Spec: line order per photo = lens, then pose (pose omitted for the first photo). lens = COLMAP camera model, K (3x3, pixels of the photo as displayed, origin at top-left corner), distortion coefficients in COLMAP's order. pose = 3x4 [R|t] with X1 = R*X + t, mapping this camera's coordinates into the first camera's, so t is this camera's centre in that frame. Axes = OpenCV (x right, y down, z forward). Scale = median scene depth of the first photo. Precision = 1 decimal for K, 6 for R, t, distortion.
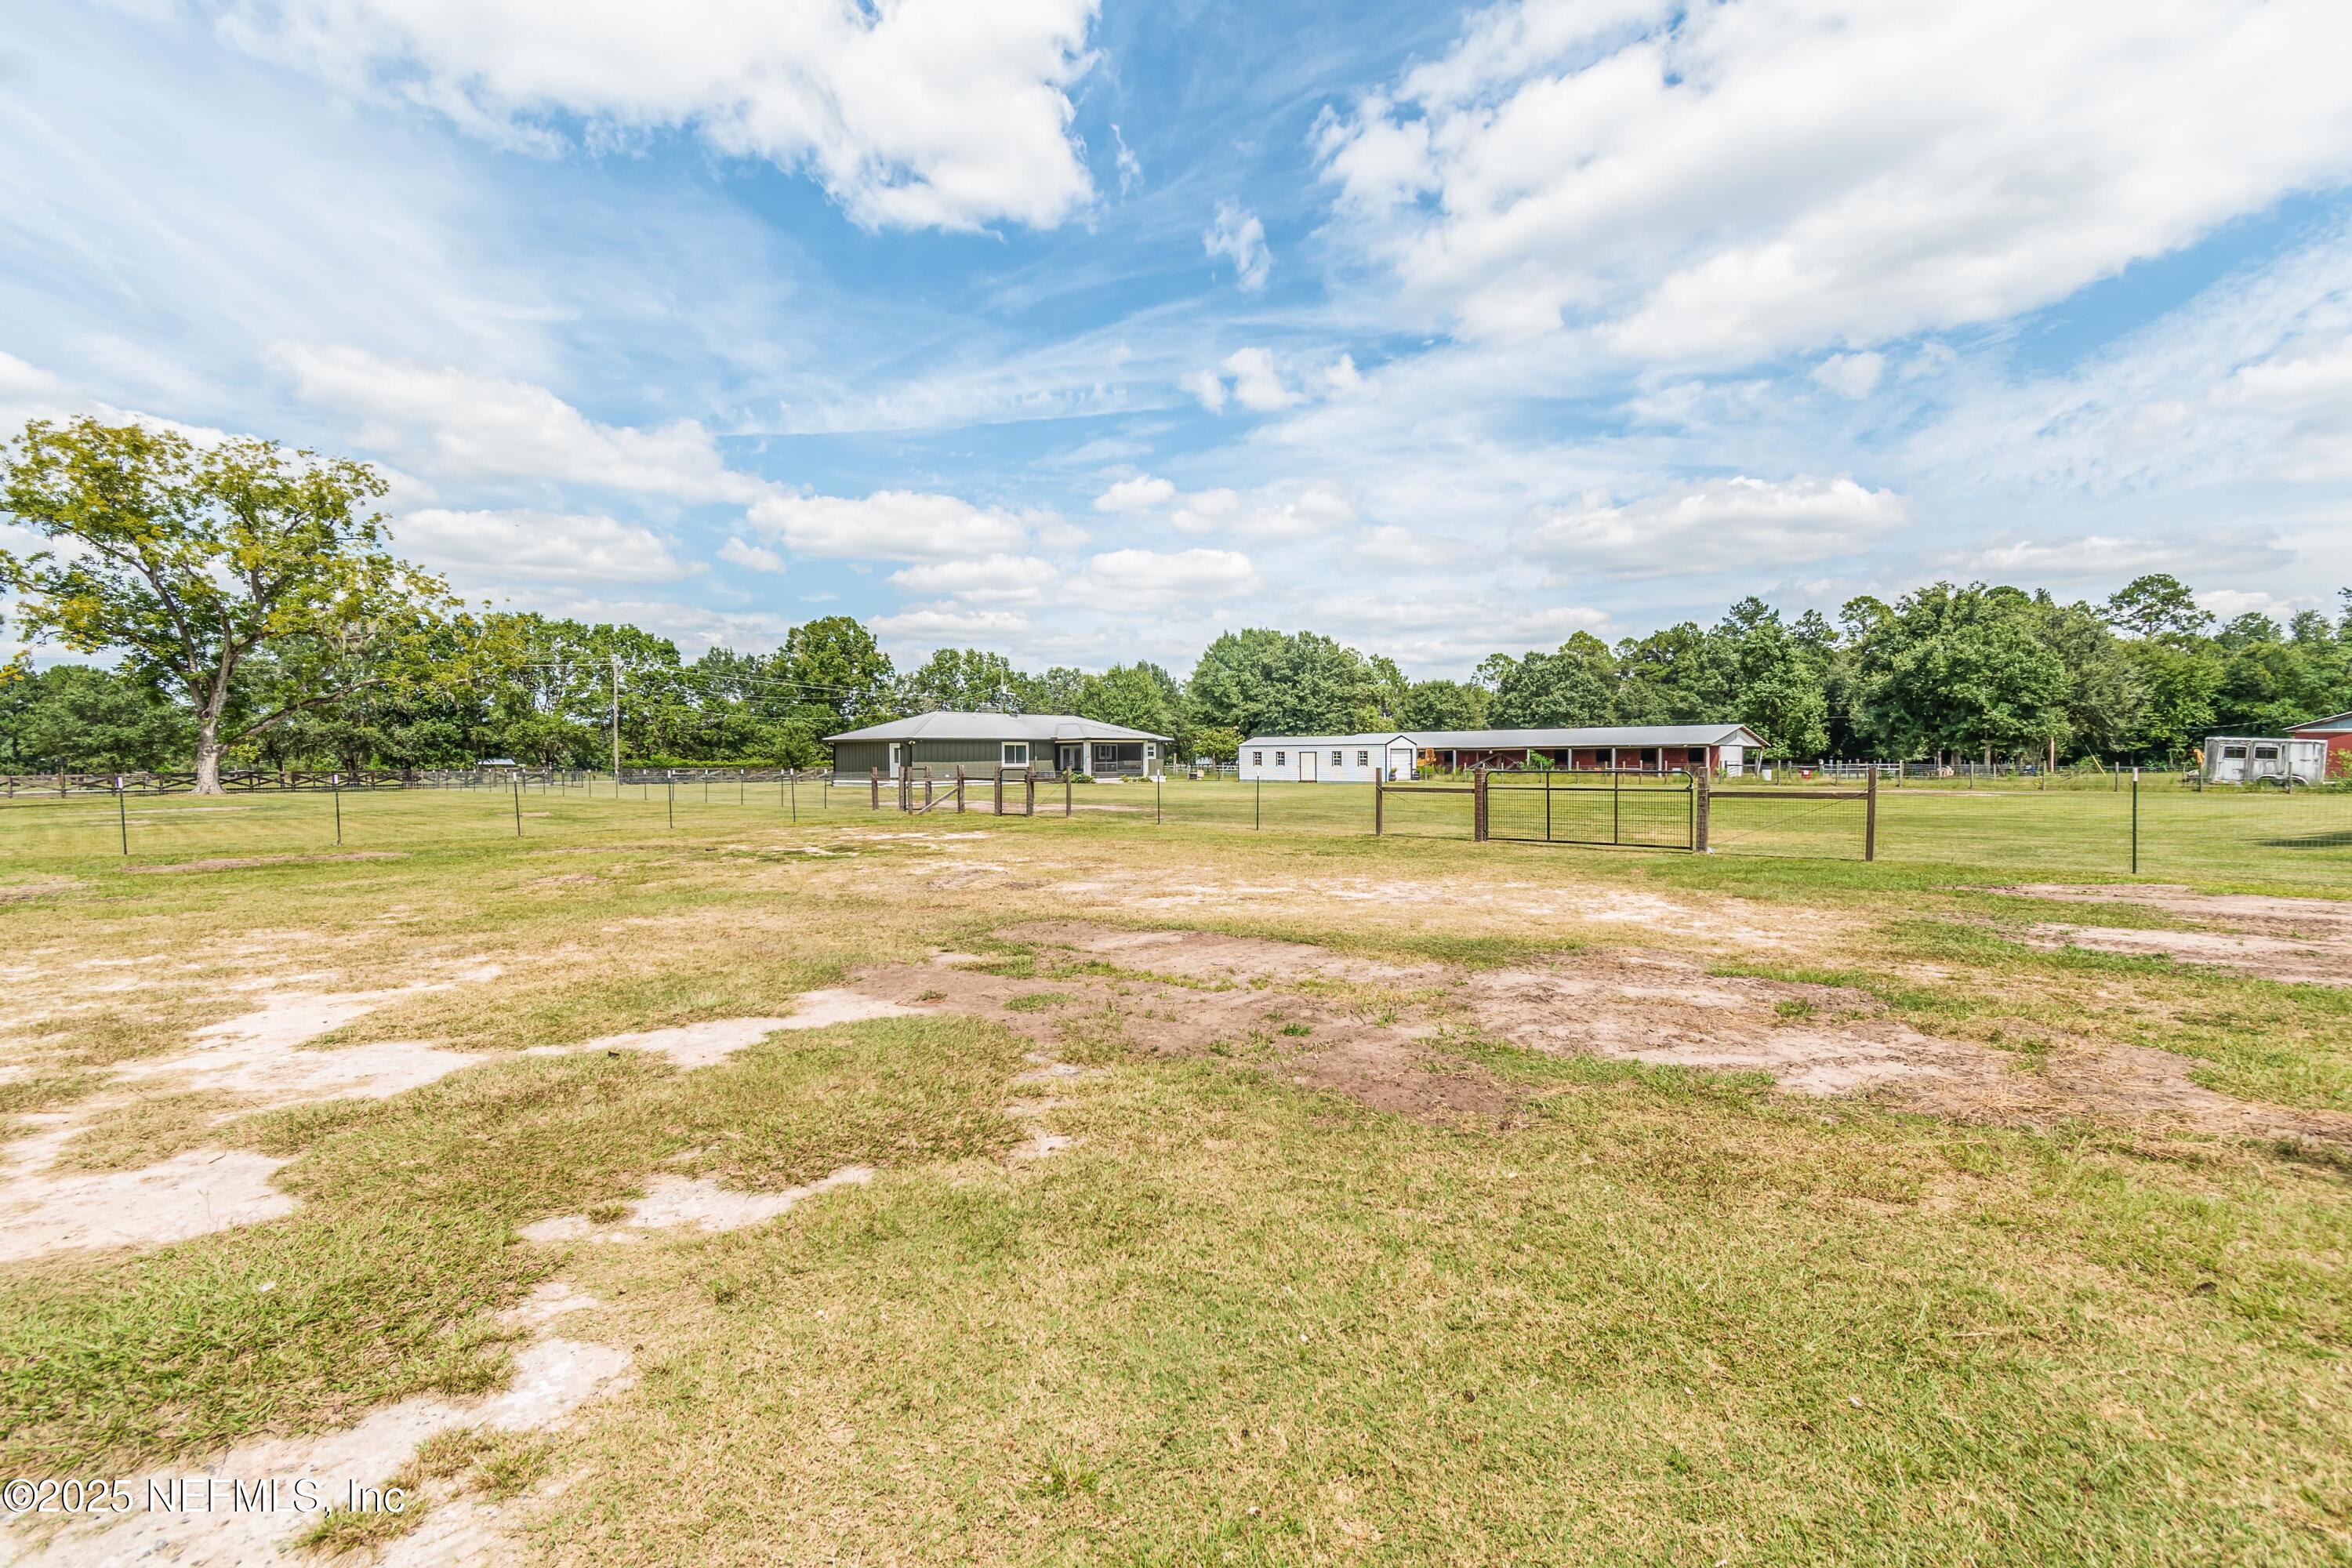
lens RADIAL K [[1073.9, 0, 1176.0], [0, 1073.9, 784.0], [0, 0, 1]] dist [0.001295, 0.000311]
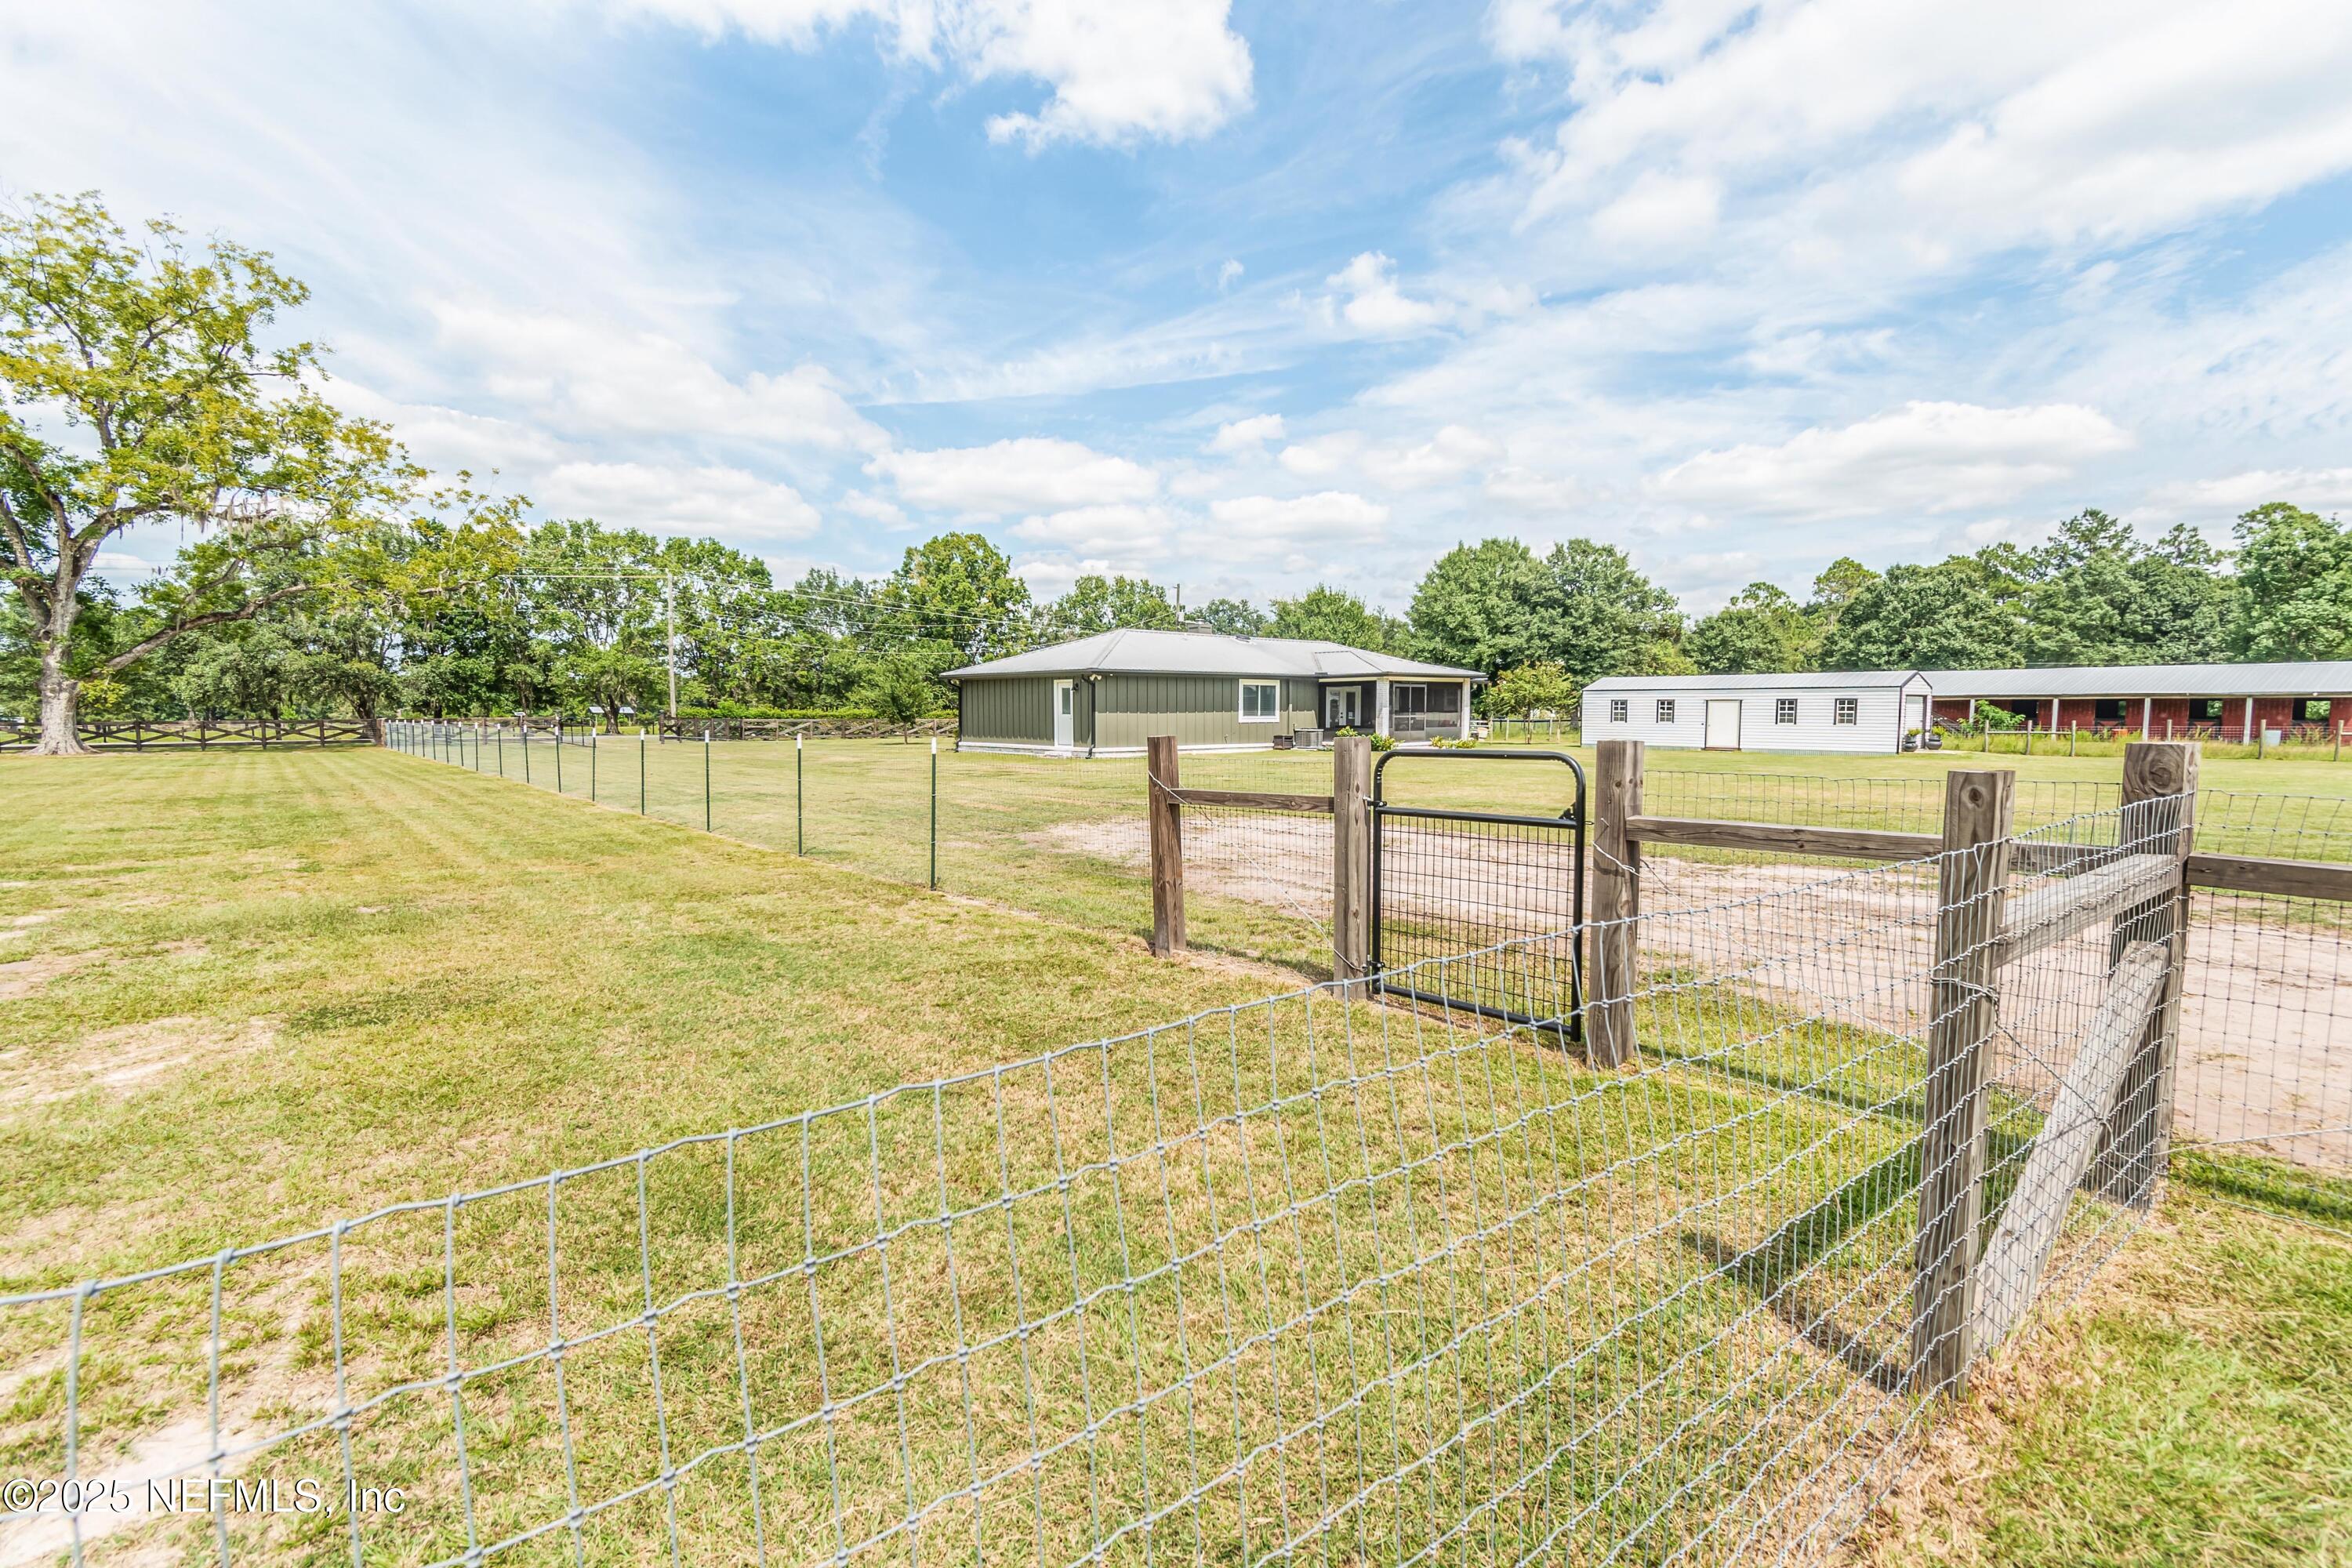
lens RADIAL K [[1073.9, 0, 1176.0], [0, 1073.9, 784.0], [0, 0, 1]] dist [0.001295, 0.000311]
pose [[0.993957, 0.013588, -0.108926, -0.072394], [-0.008726, 0.998949, 0.044988, -0.004626], [0.109423, -0.043766, 0.993031, 0.229720]]
